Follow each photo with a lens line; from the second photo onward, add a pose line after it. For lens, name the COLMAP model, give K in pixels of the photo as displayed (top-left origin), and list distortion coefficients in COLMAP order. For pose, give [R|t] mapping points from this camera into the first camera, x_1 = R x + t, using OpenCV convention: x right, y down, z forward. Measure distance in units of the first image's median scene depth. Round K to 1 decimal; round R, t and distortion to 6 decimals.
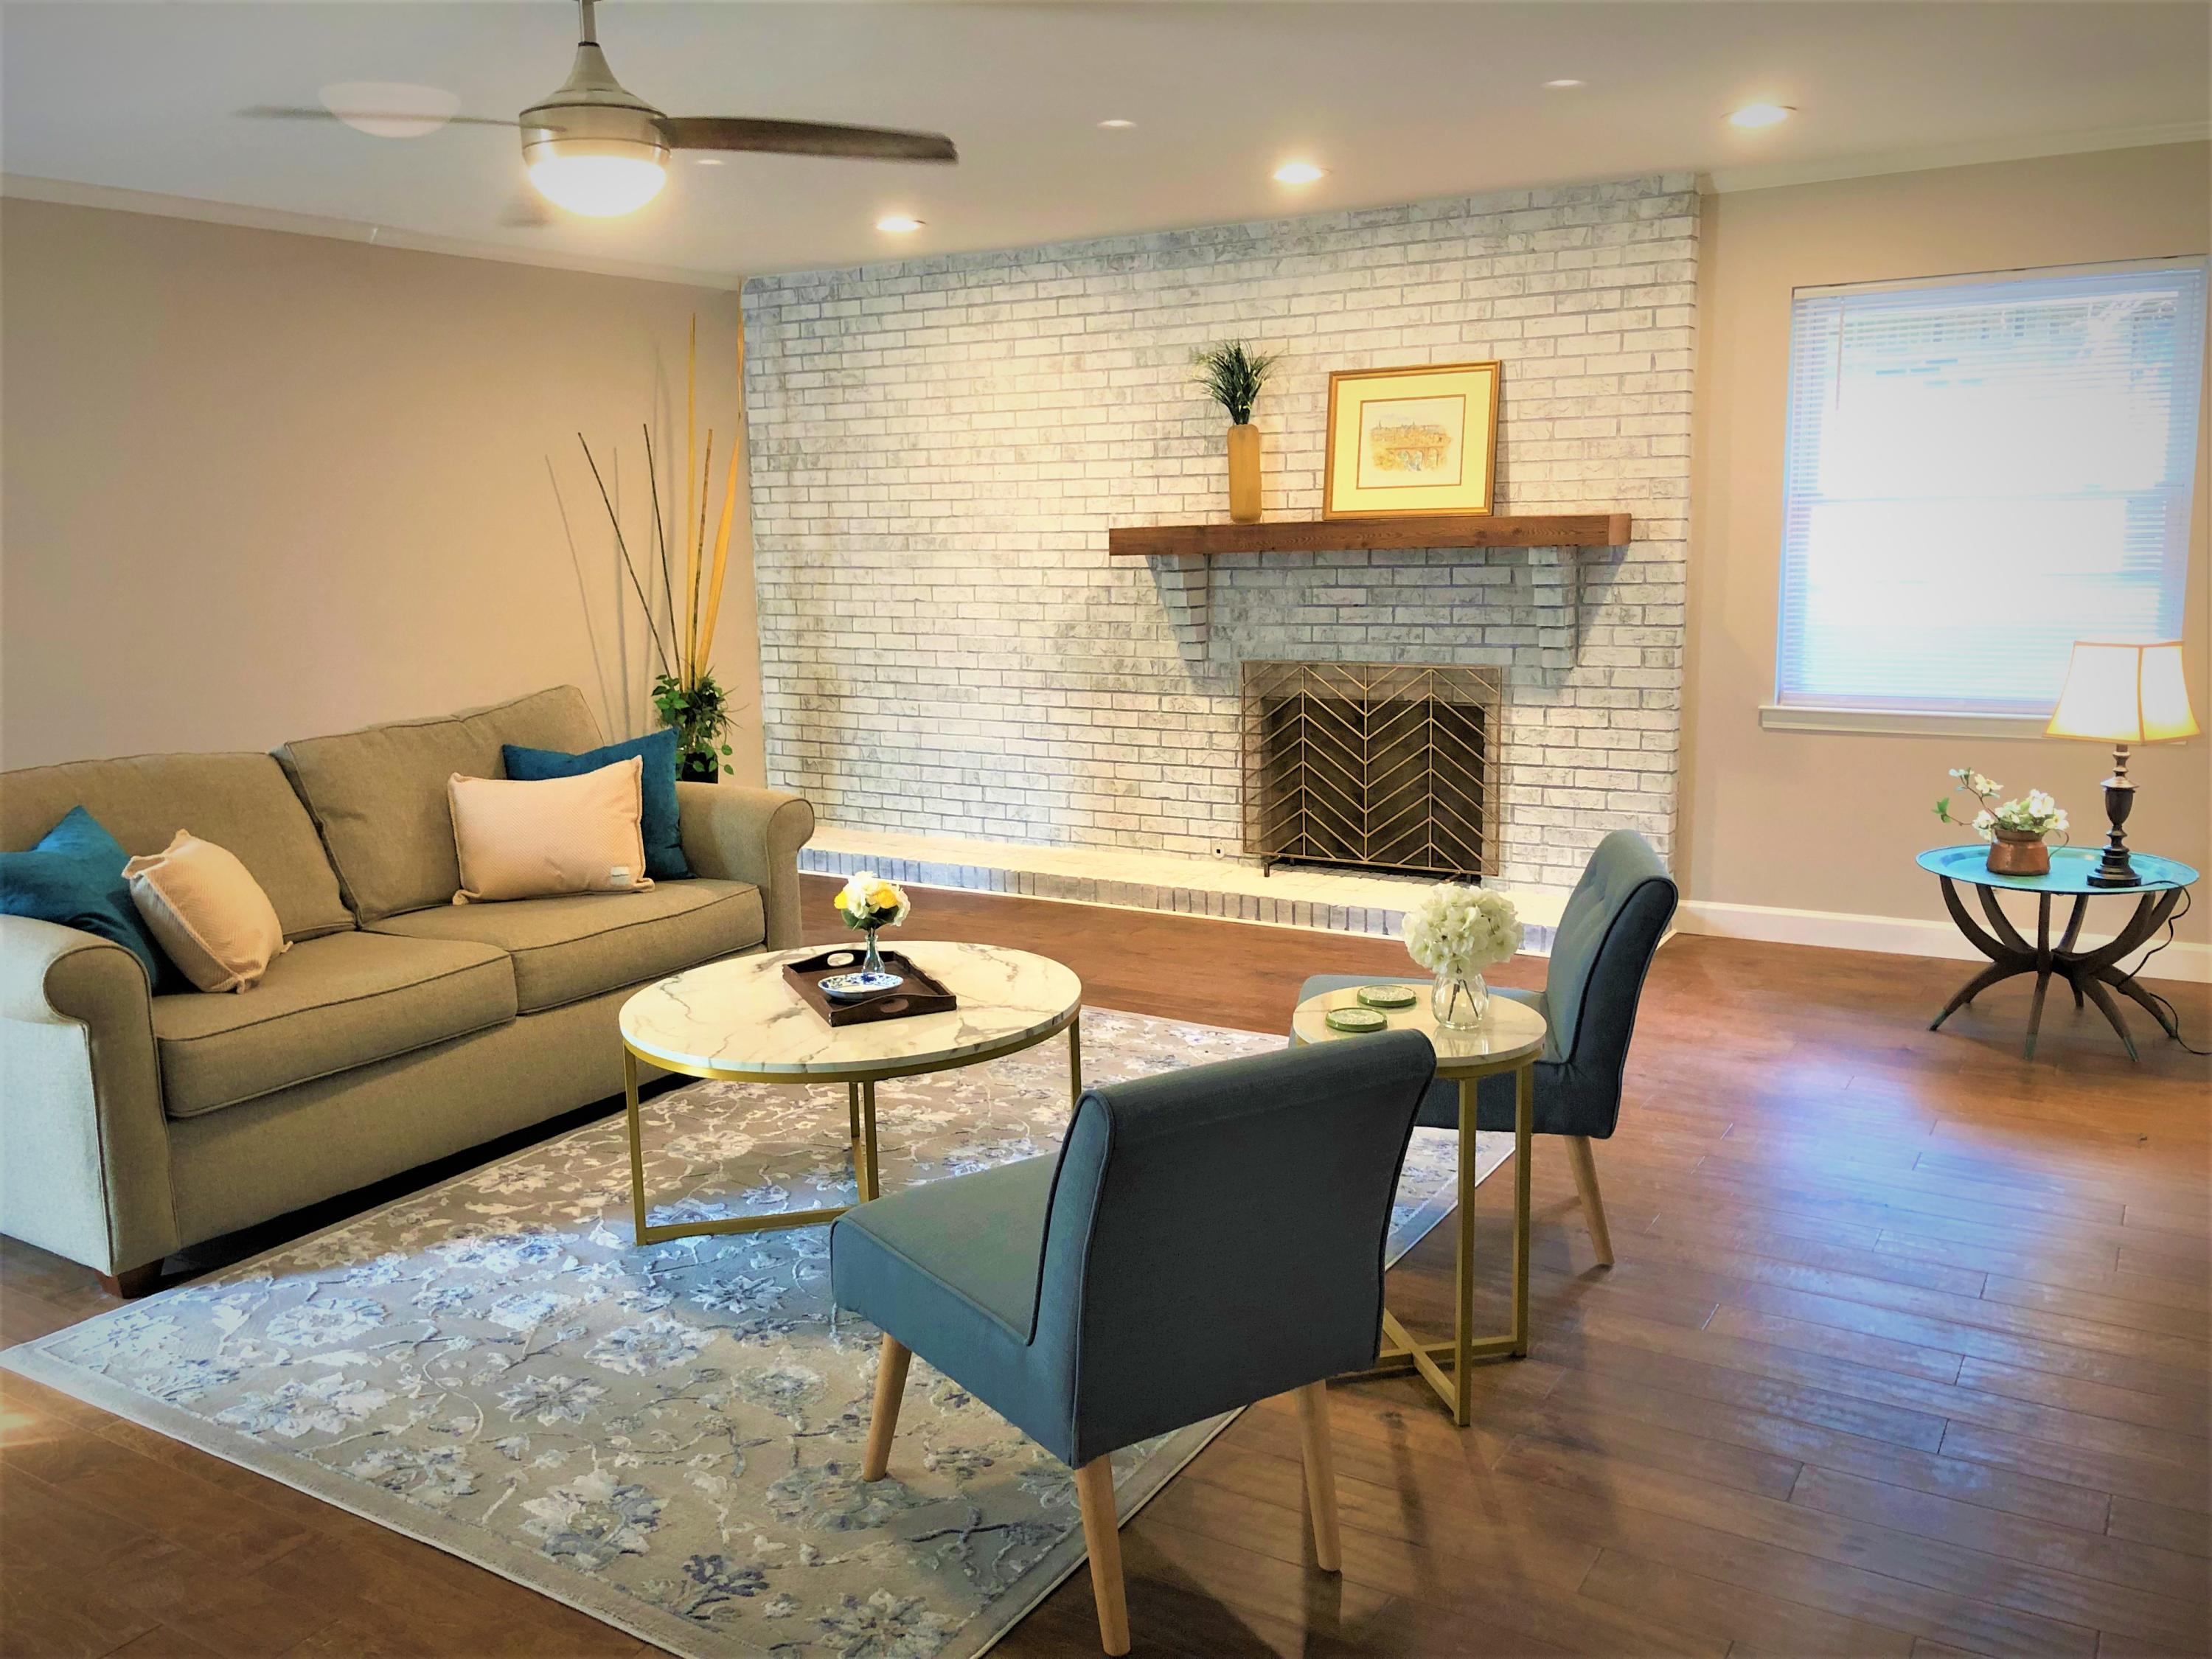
lens RADIAL K [[1807.6, 0, 1107.0], [0, 1807.6, 826.5], [0, 0, 1]] dist [0.053387, -0.076902]
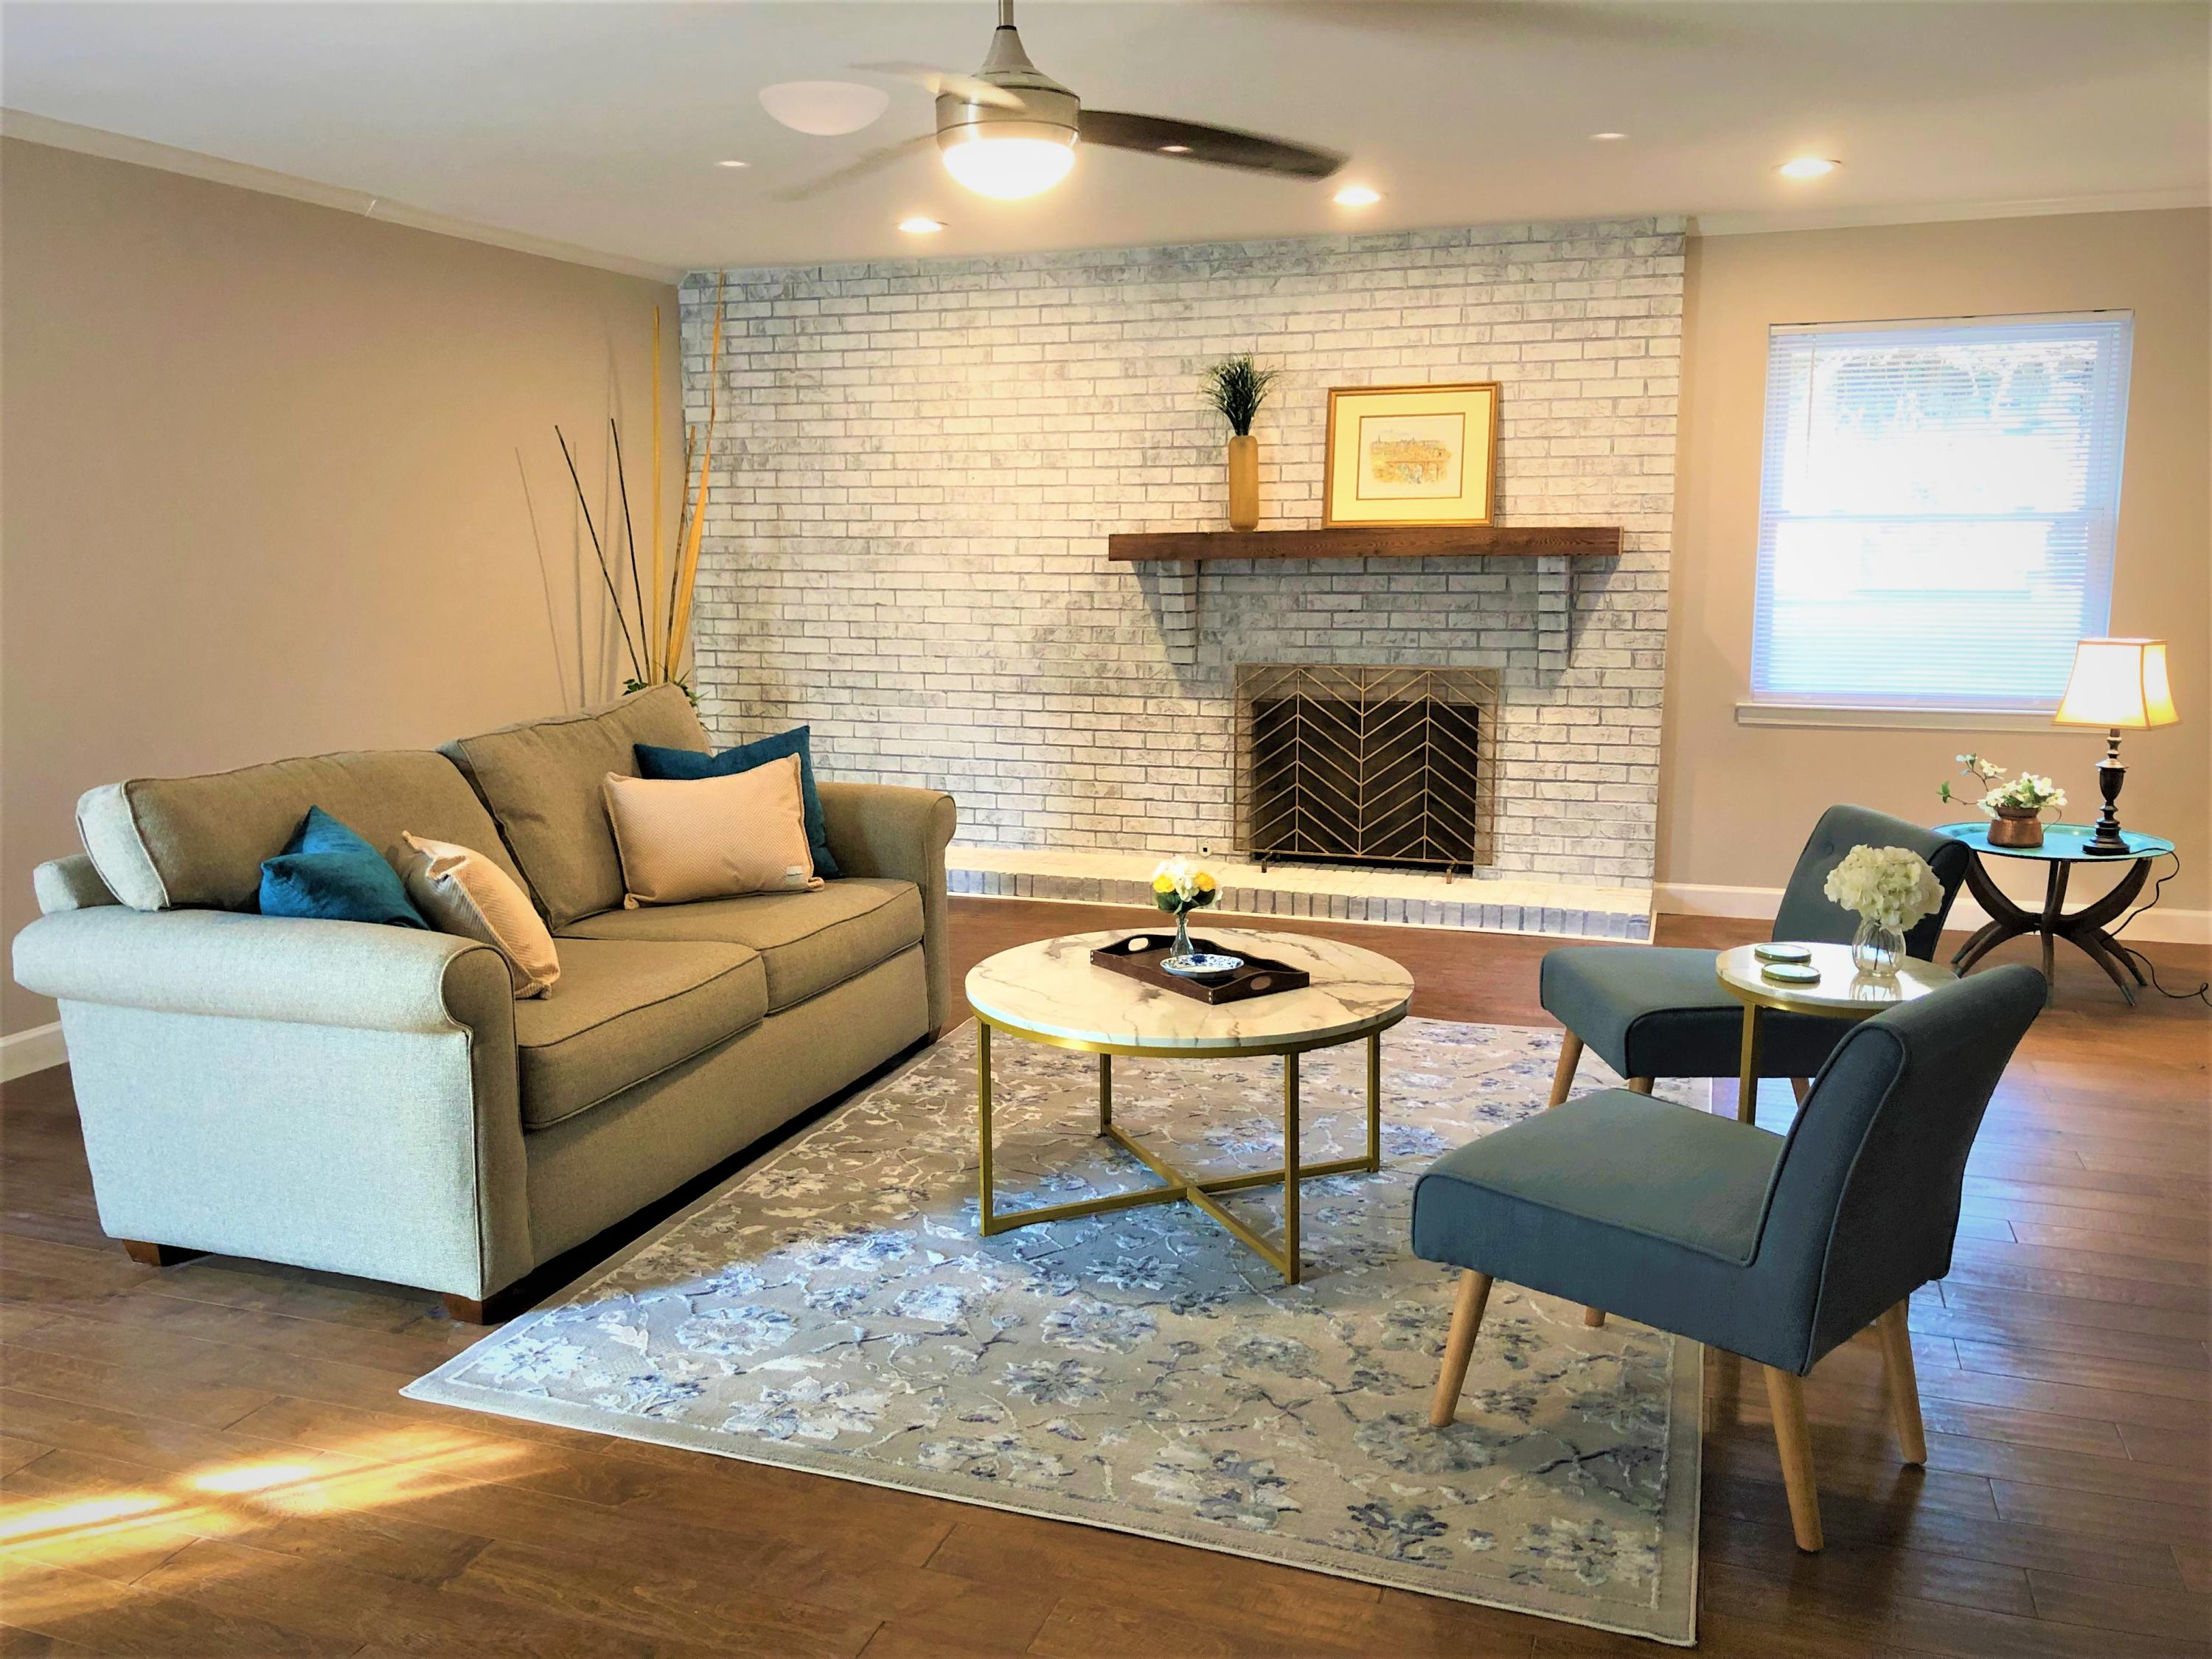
lens RADIAL K [[1807.6, 0, 1083.0], [0, 1807.6, 825.9], [0, 0, 1]] dist [0.053387, -0.076902]
pose [[0.976914, -0.017505, 0.212915, -0.257337], [0.020329, 0.999732, -0.011082, 0.011592], [-0.212664, 0.015155, 0.977008, 0.012119]]
